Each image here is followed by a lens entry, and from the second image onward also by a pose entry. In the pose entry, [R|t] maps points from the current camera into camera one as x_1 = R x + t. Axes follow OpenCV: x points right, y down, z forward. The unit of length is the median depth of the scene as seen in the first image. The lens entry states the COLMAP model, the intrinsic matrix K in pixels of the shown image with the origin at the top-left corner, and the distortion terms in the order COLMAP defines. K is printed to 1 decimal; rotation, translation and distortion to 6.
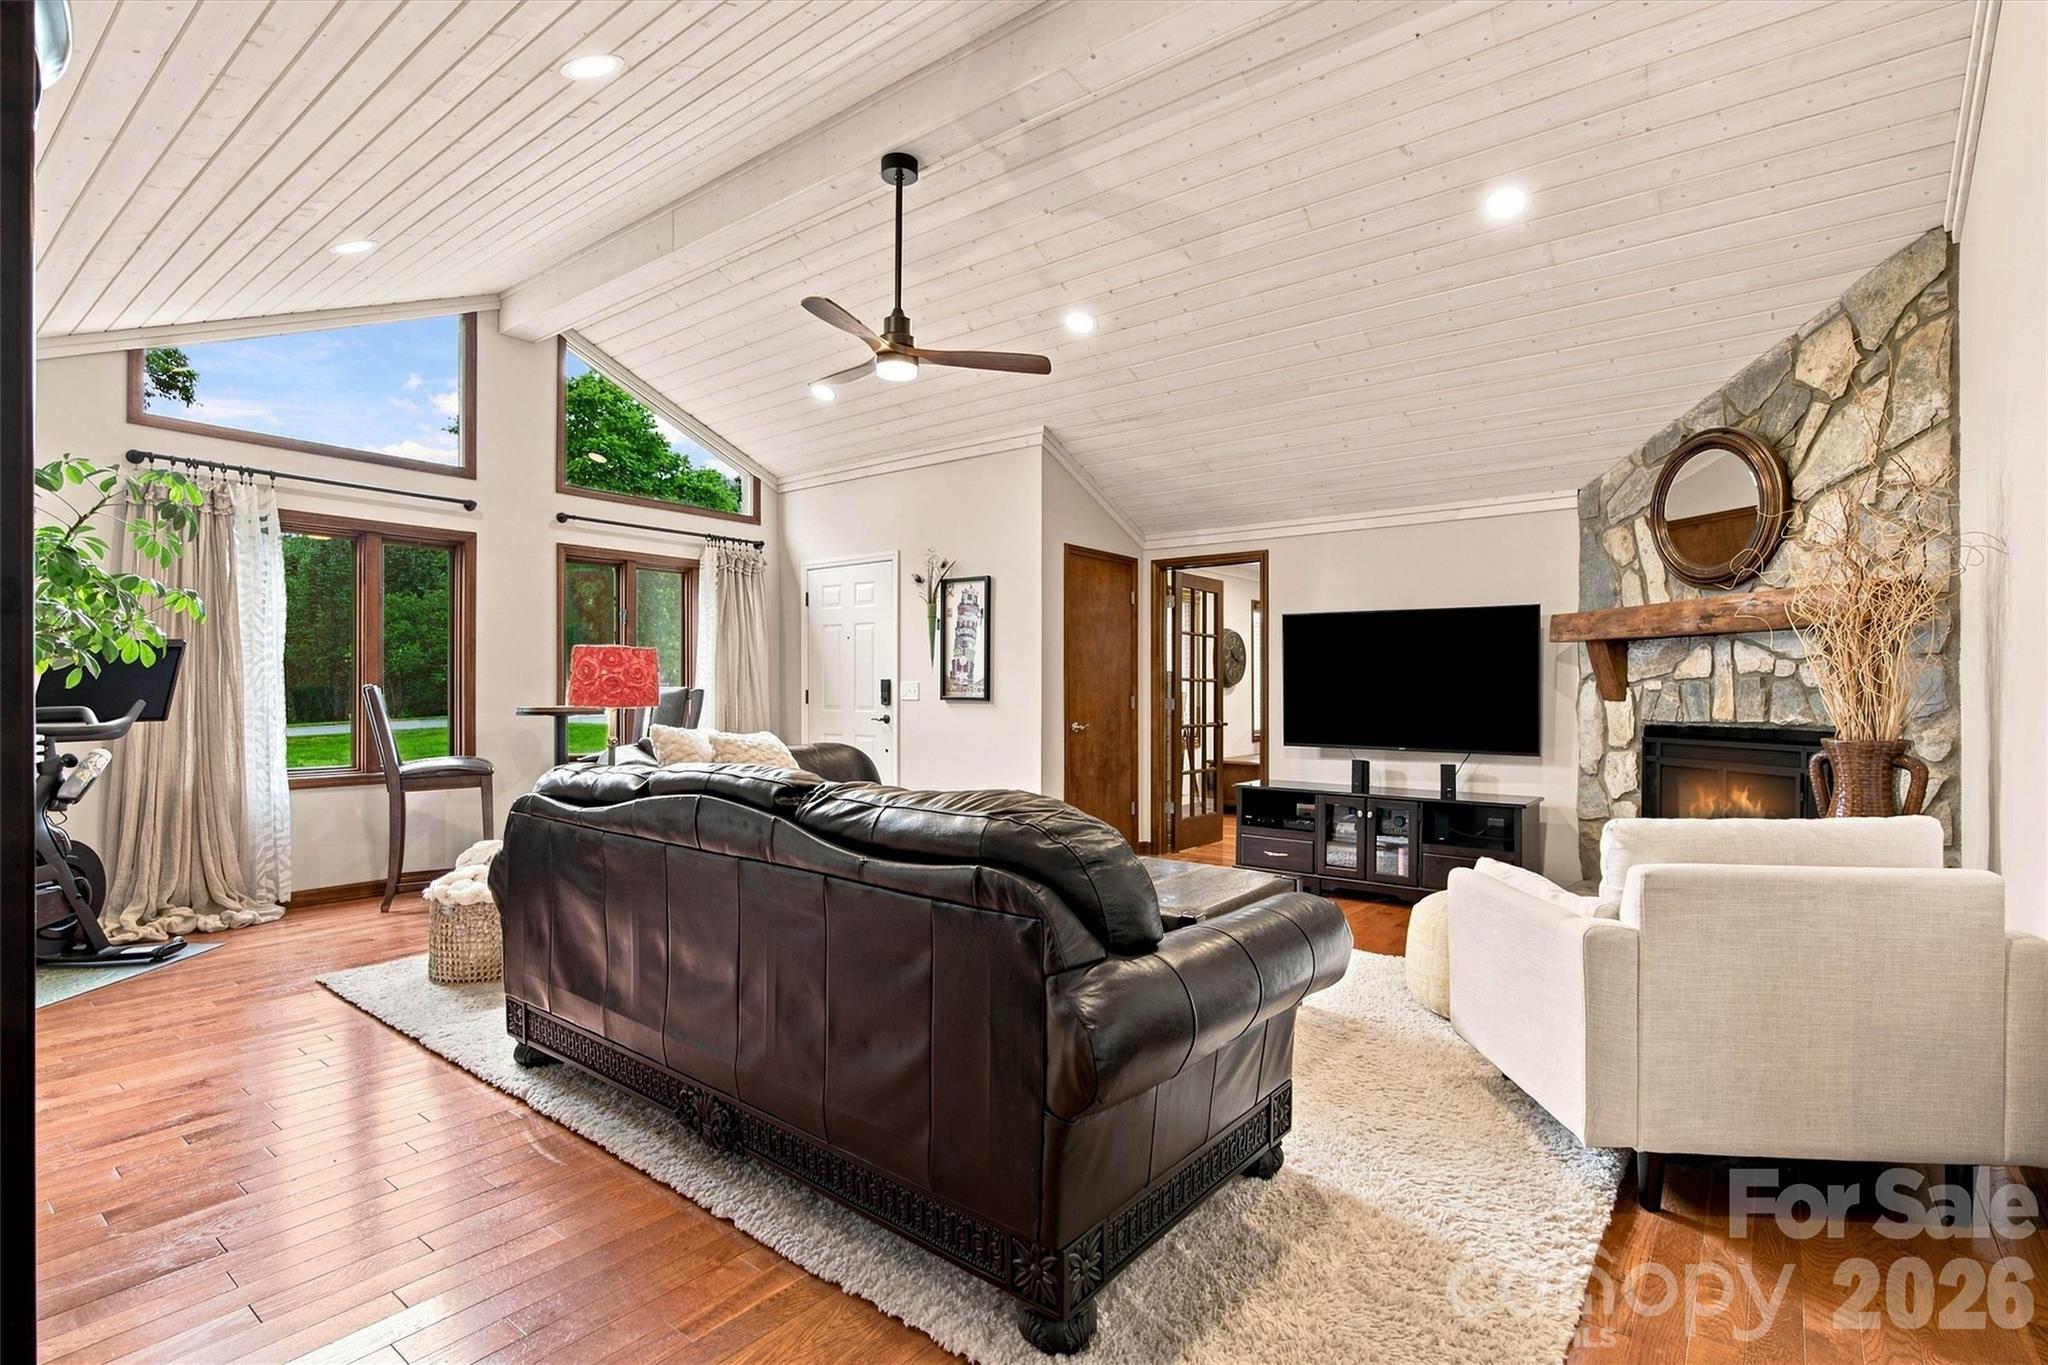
lens RADIAL K [[914.1, 0, 1024.0], [0, 914.1, 682.5], [0, 0, 1]] dist [-0.001432, -0.000188]
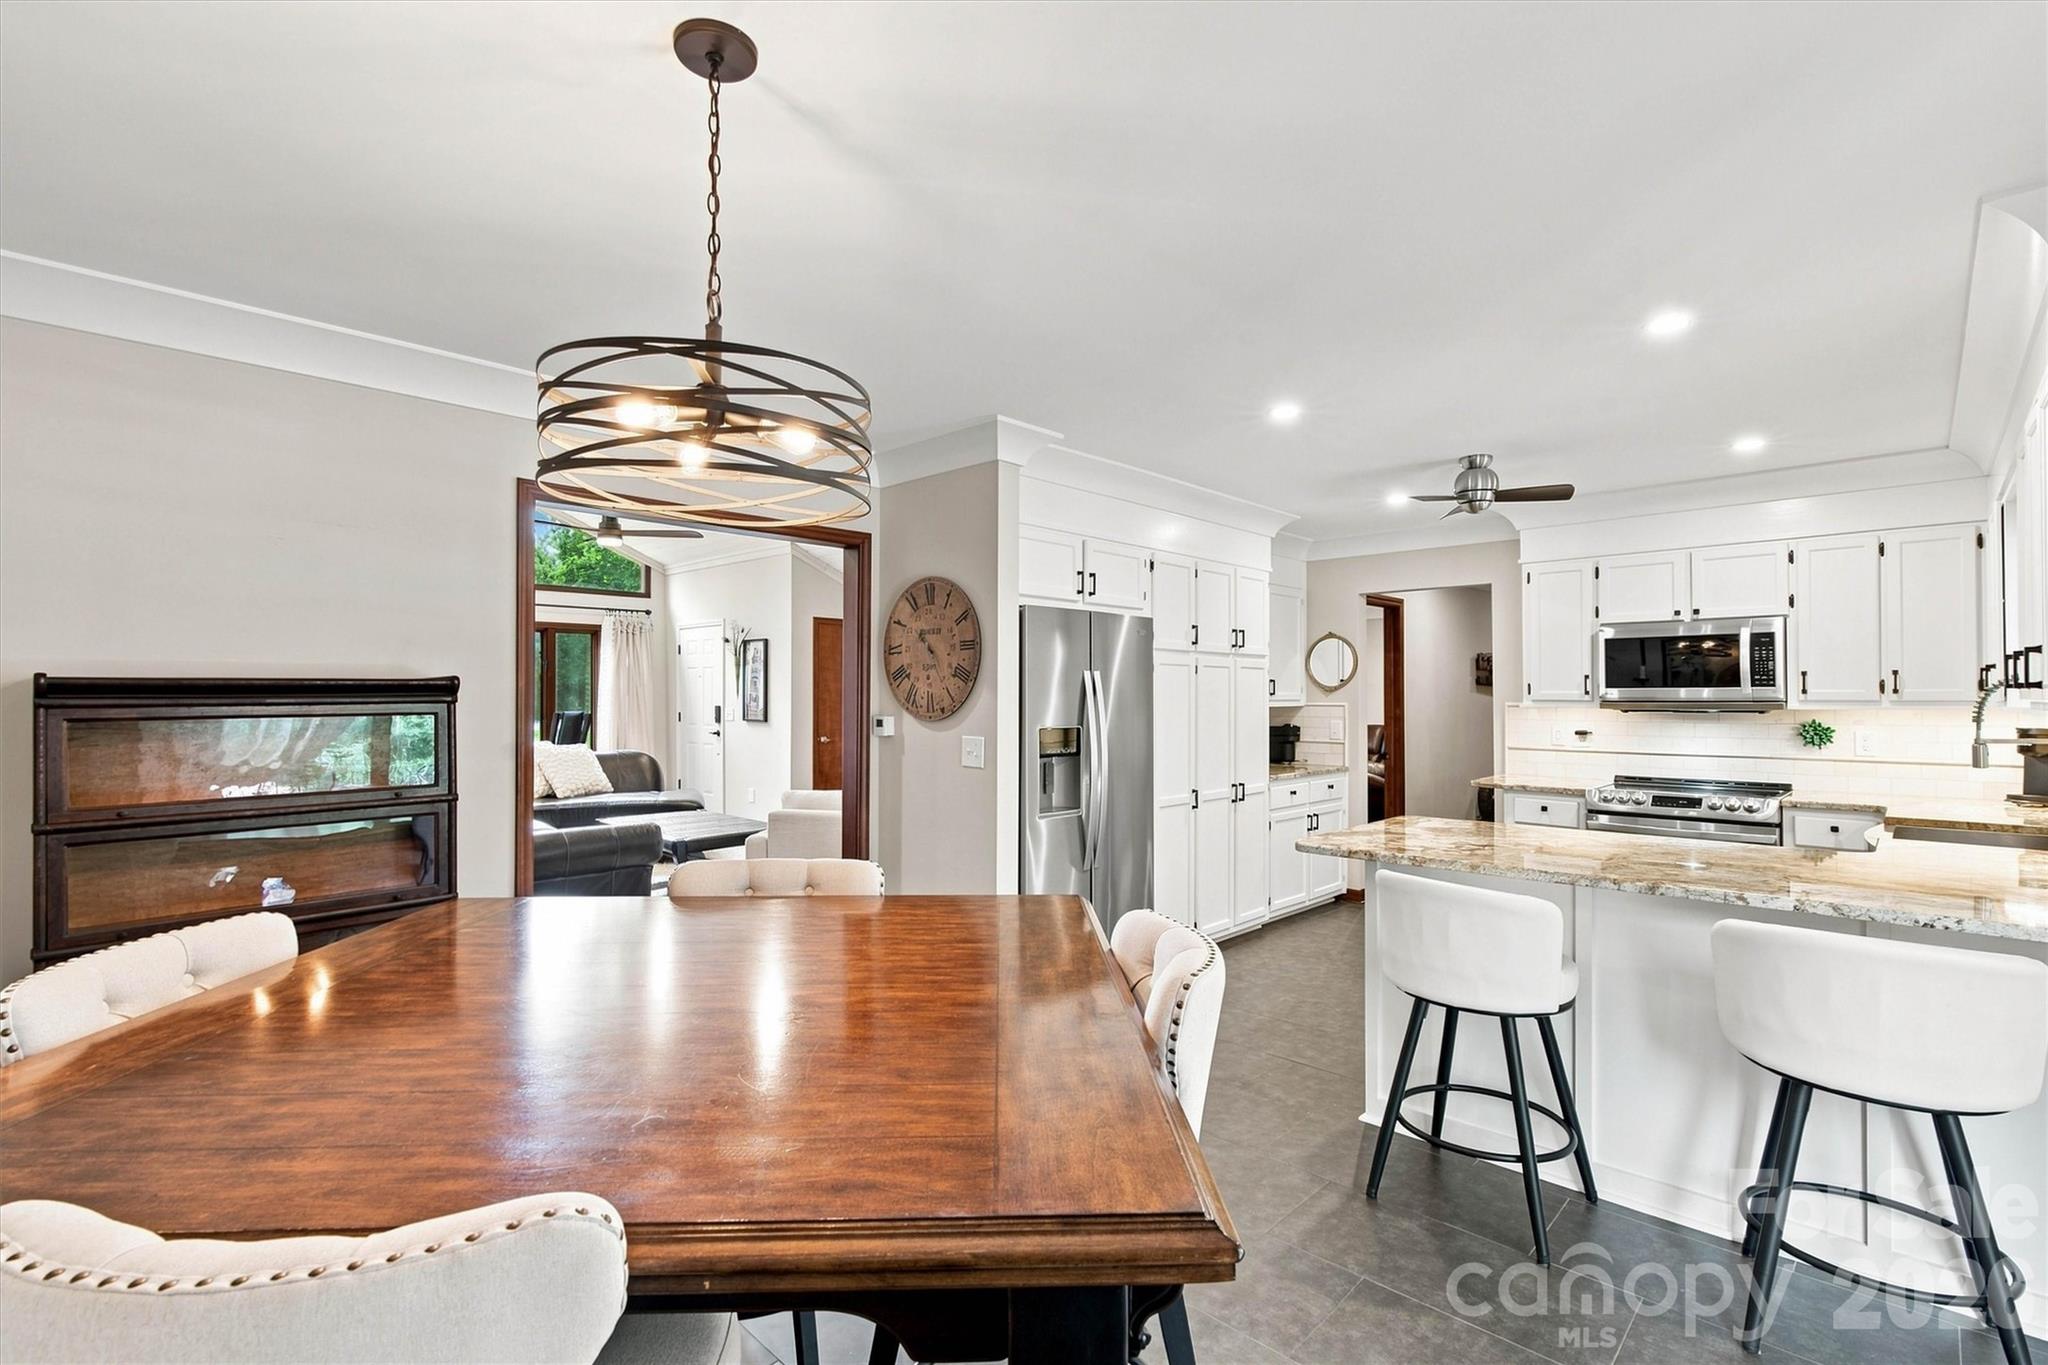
lens RADIAL K [[914.1, 0, 1024.0], [0, 914.1, 682.5], [0, 0, 1]] dist [-0.001432, -0.000188]
pose [[0.992067, -0.004790, -0.125619, 0.709900], [0.004777, 0.999989, -0.000407, -0.052376], [0.125619, -0.000196, 0.992079, -0.532536]]
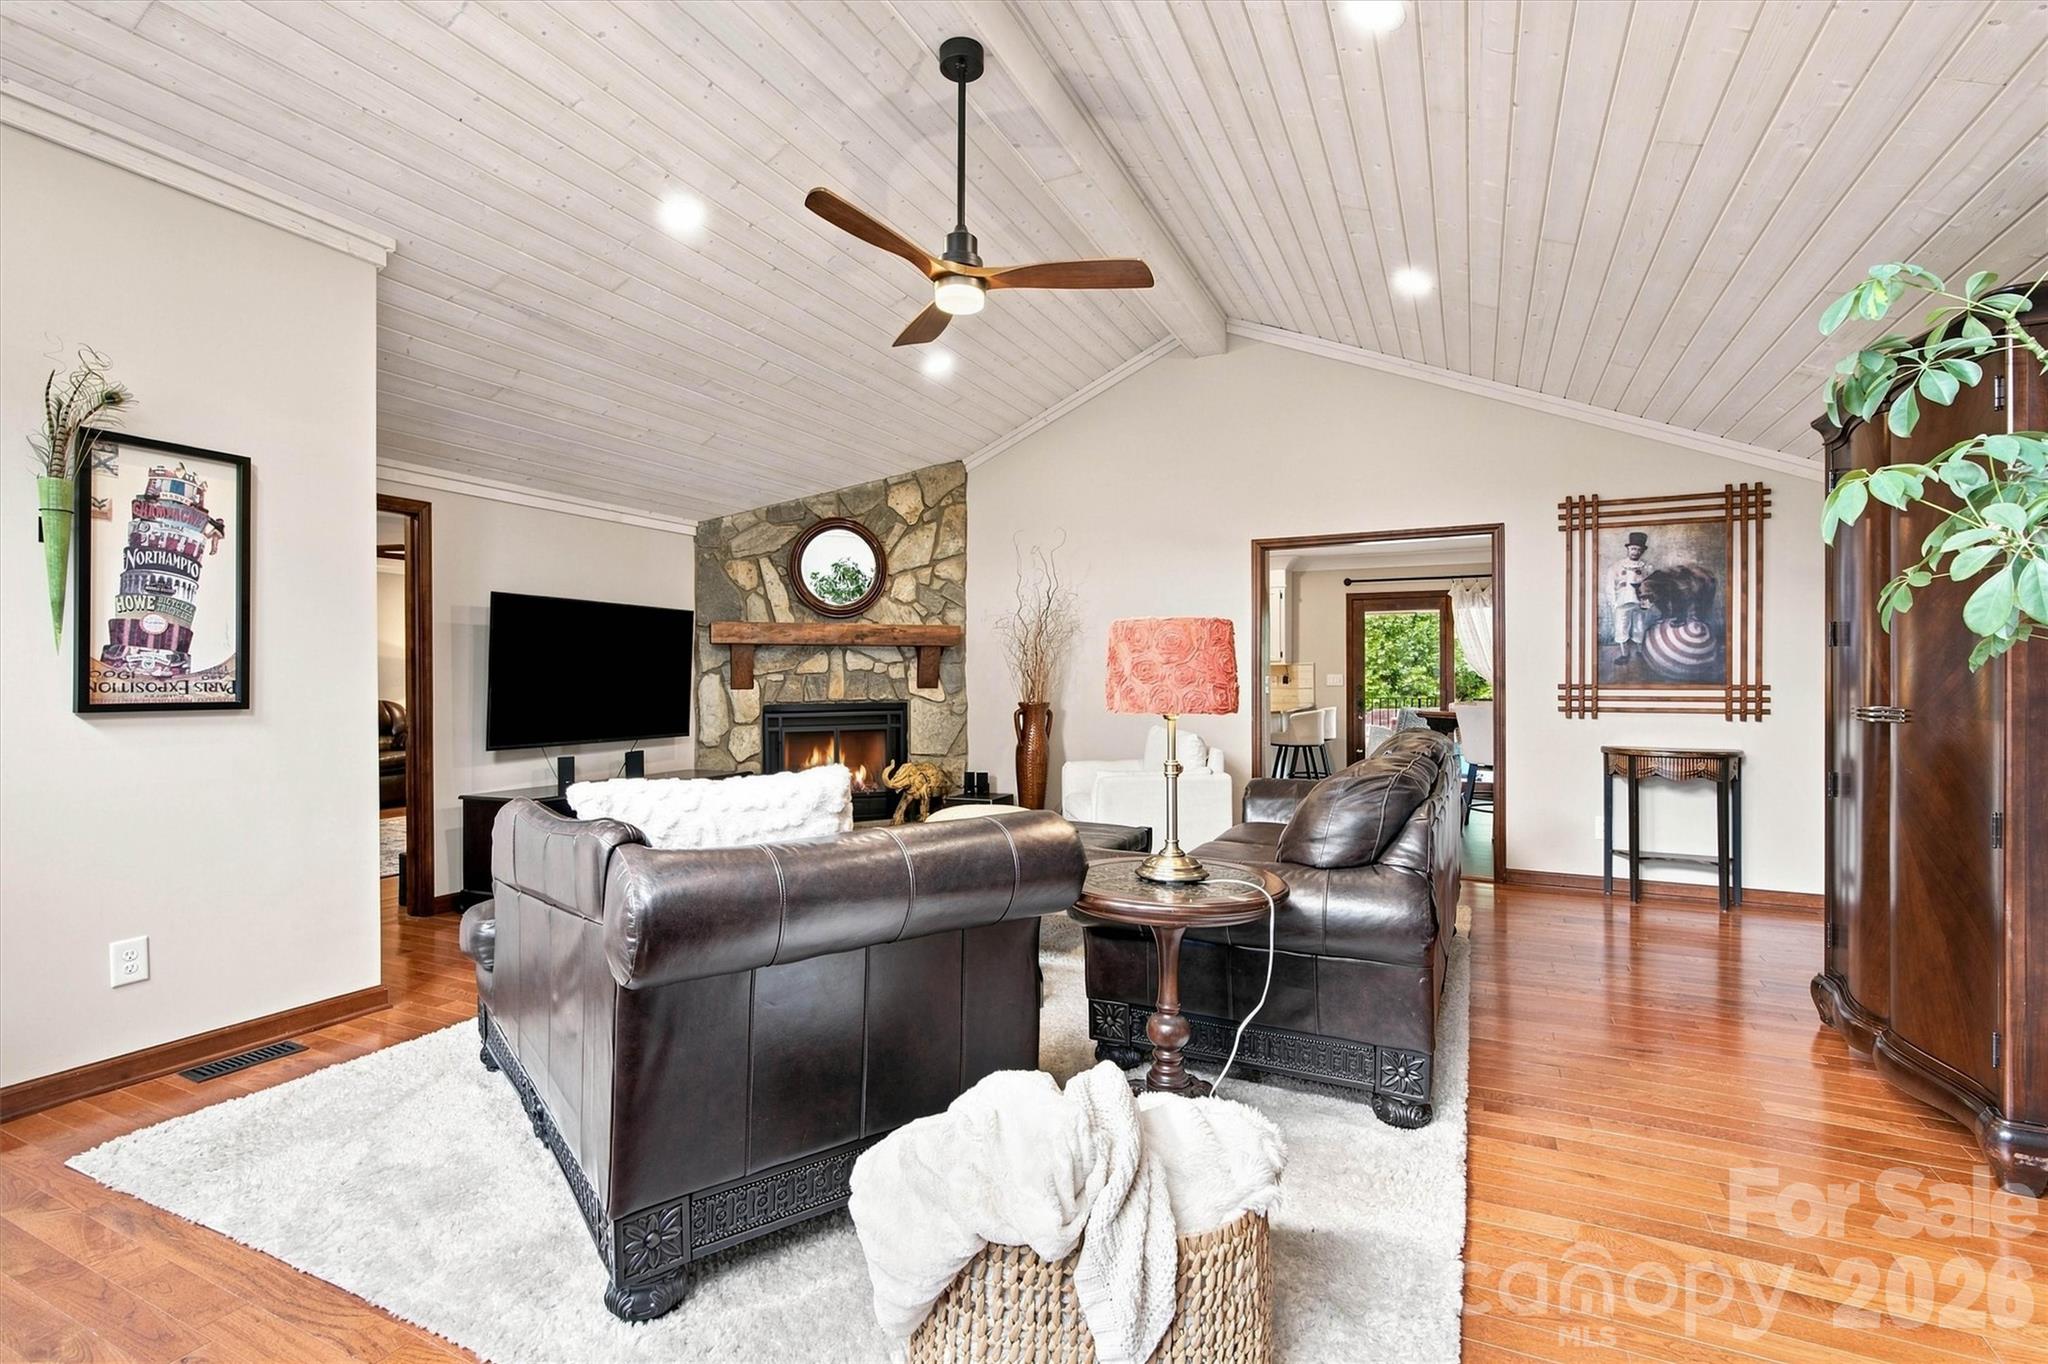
lens RADIAL K [[914.1, 0, 1024.0], [0, 914.1, 682.0], [0, 0, 1]] dist [-0.001432, -0.000188]
pose [[-0.178144, -0.004130, 0.983996, -0.760843], [-0.002680, 0.999990, 0.003712, 0.003388], [-0.984001, -0.001975, -0.178153, 0.838778]]
